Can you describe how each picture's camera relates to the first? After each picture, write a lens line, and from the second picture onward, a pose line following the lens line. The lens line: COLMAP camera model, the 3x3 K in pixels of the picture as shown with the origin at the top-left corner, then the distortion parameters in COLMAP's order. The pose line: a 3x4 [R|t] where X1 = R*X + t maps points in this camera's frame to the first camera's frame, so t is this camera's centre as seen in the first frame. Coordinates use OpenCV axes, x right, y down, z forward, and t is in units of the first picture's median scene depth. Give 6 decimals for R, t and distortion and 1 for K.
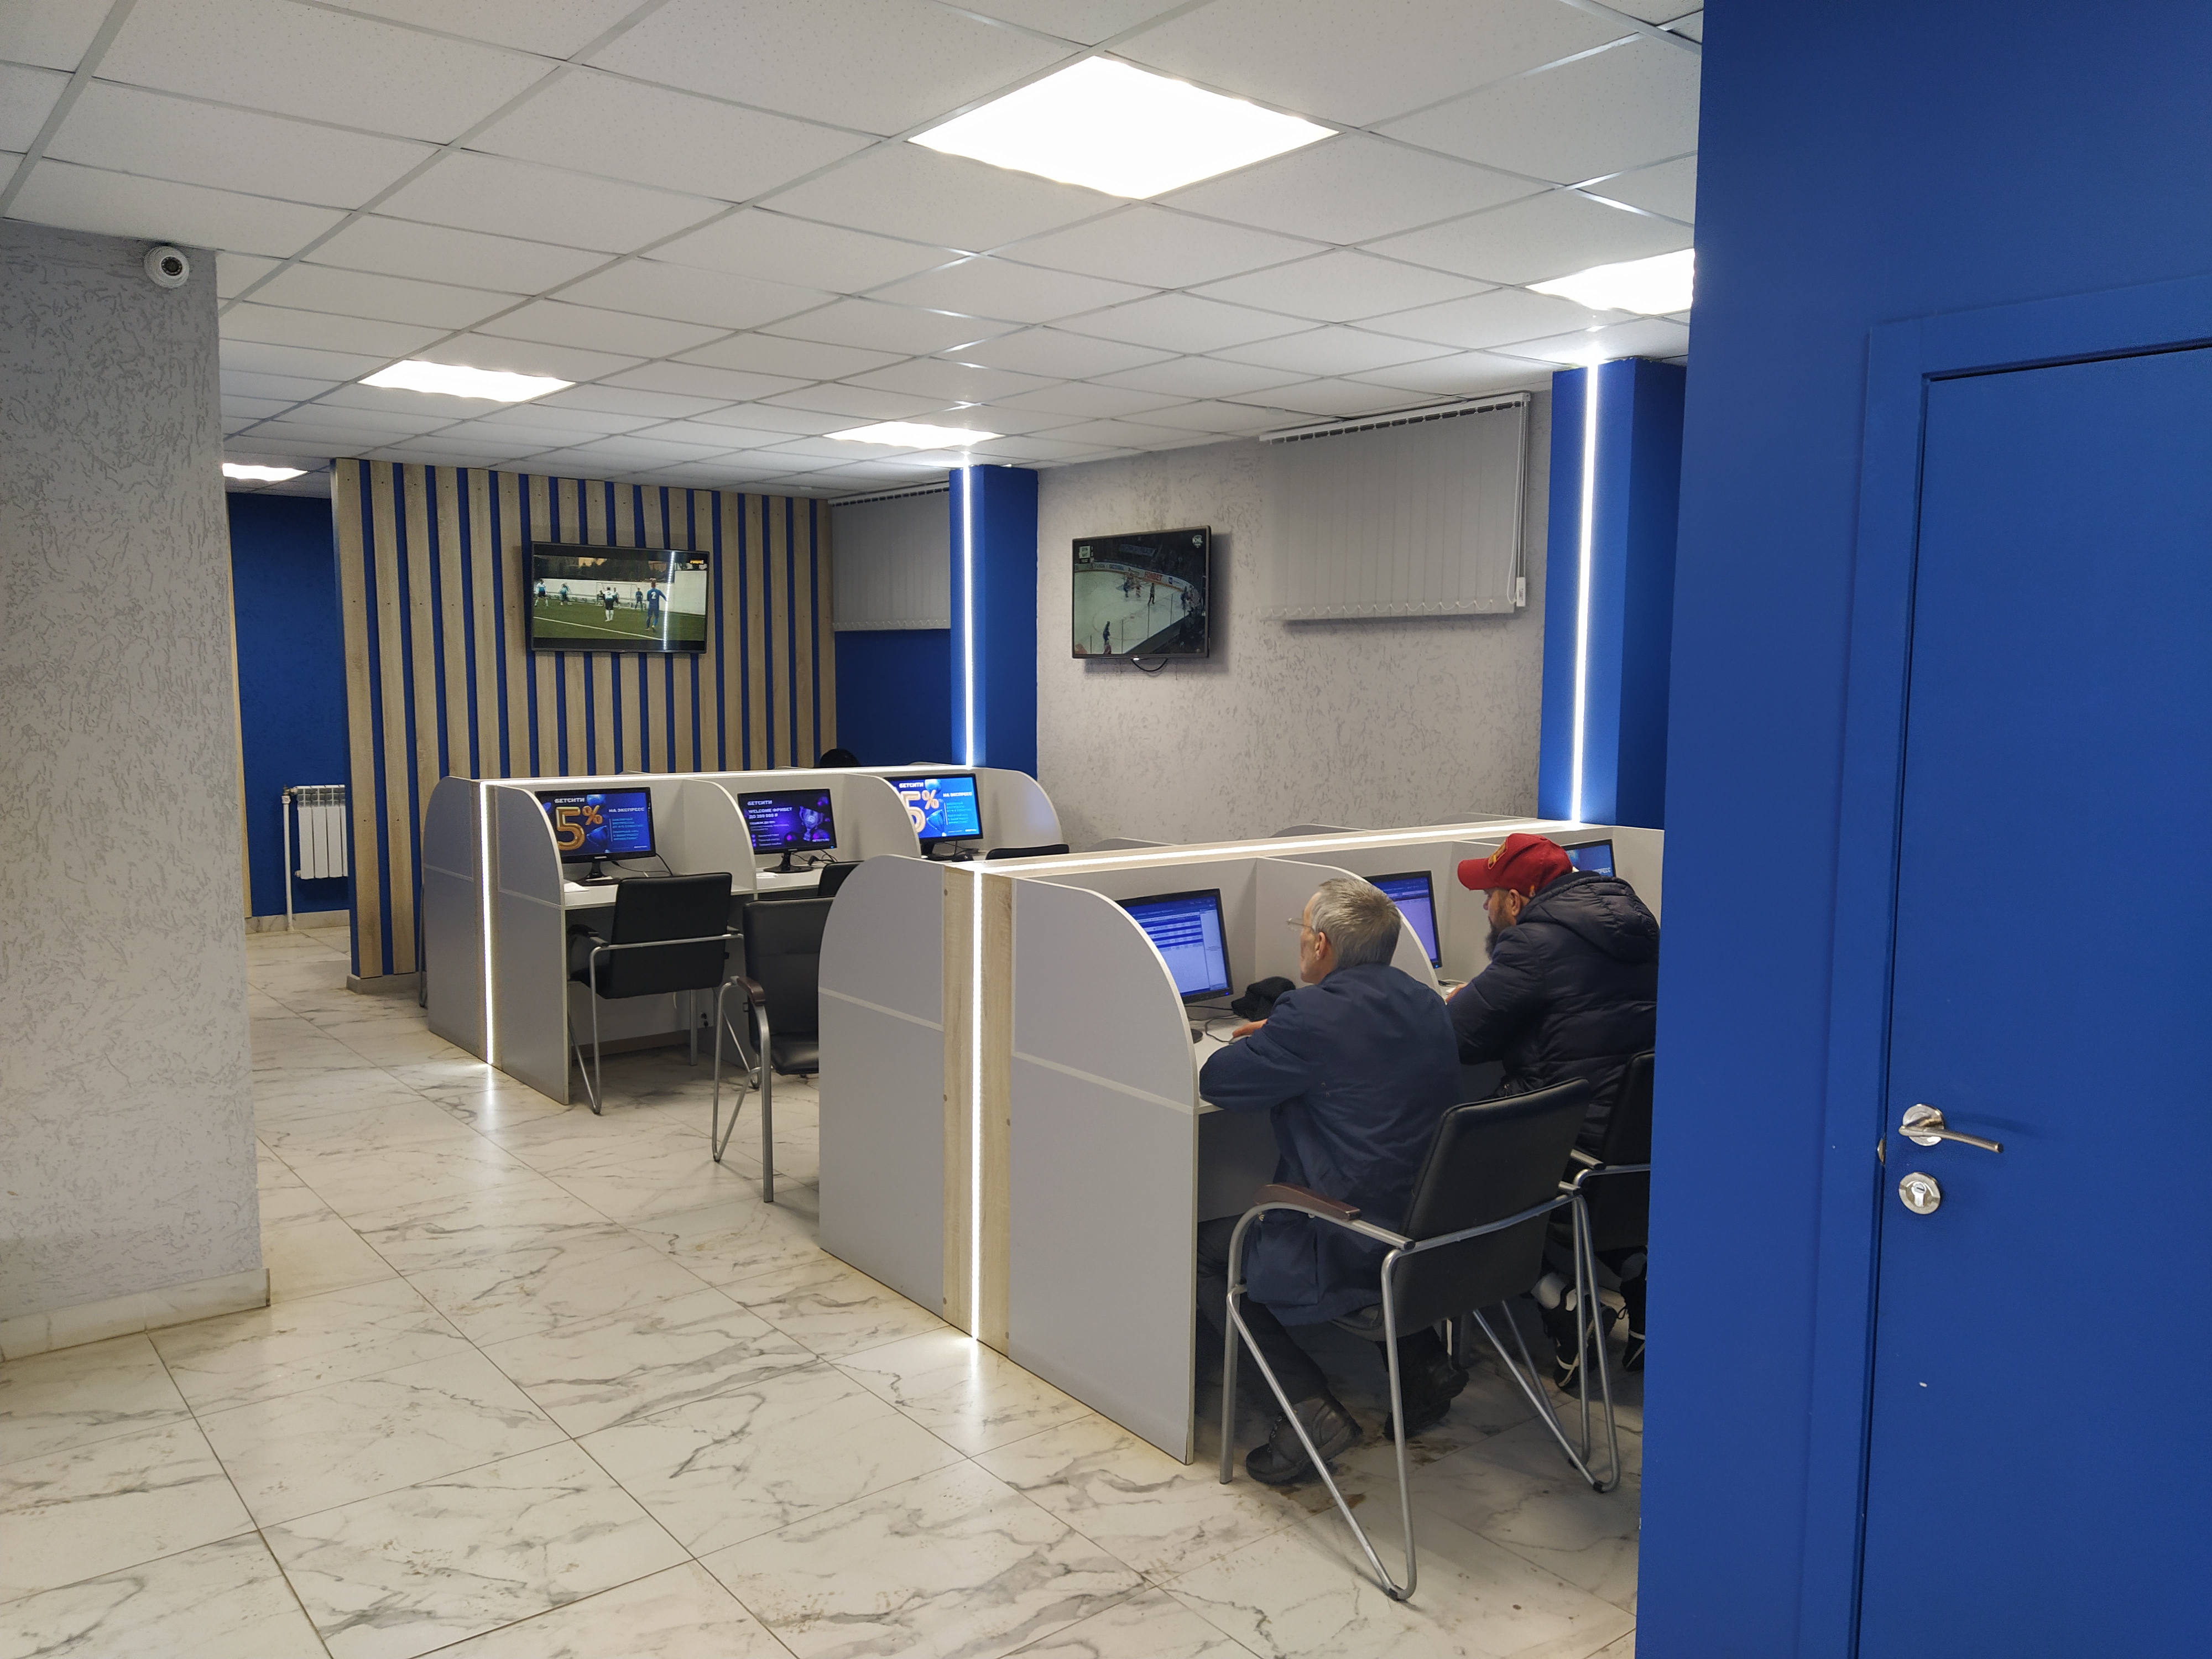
lens RADIAL K [[1666.1, 0, 1110.2], [0, 1666.1, 834.7], [0, 0, 1]] dist [0.102544, -0.005576]
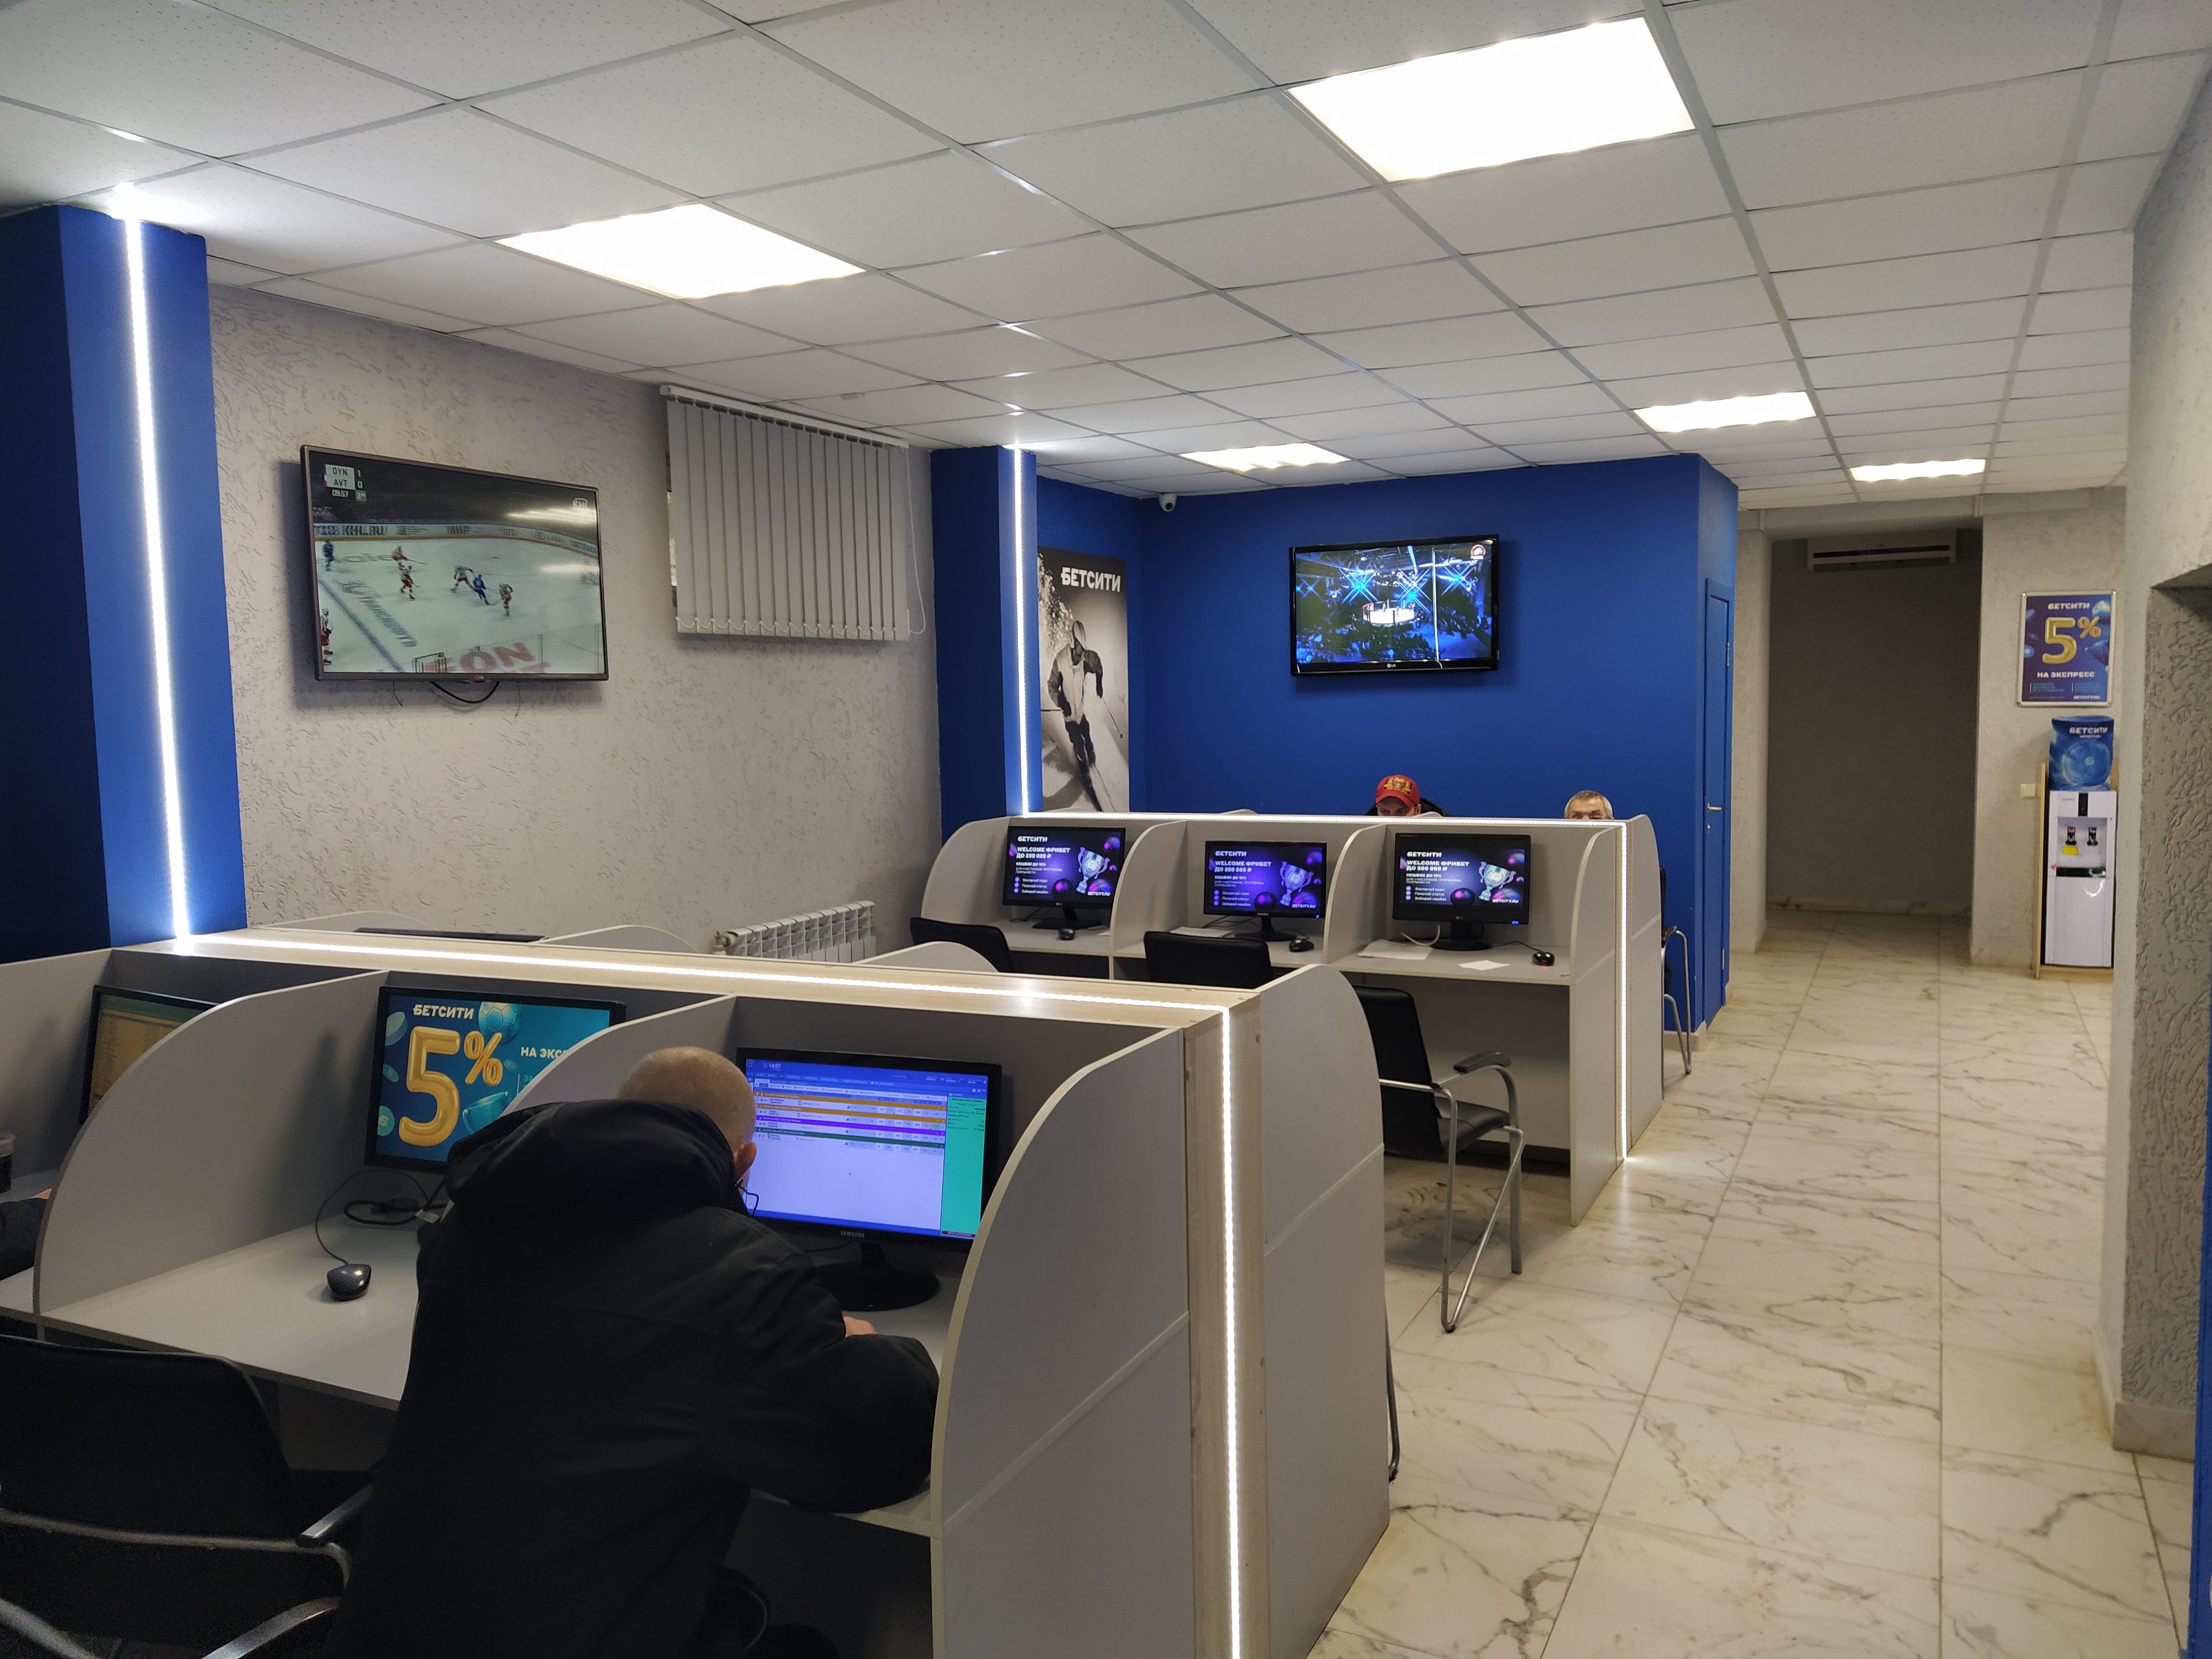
lens RADIAL K [[1666.1, 0, 1111.3], [0, 1666.1, 833.4], [0, 0, 1]] dist [0.102544, -0.005576]
pose [[-0.438497, -0.086762, 0.894535, -0.993280], [0.091802, 0.985799, 0.140615, -0.186201], [-0.894032, 0.143779, -0.424305, 1.692618]]
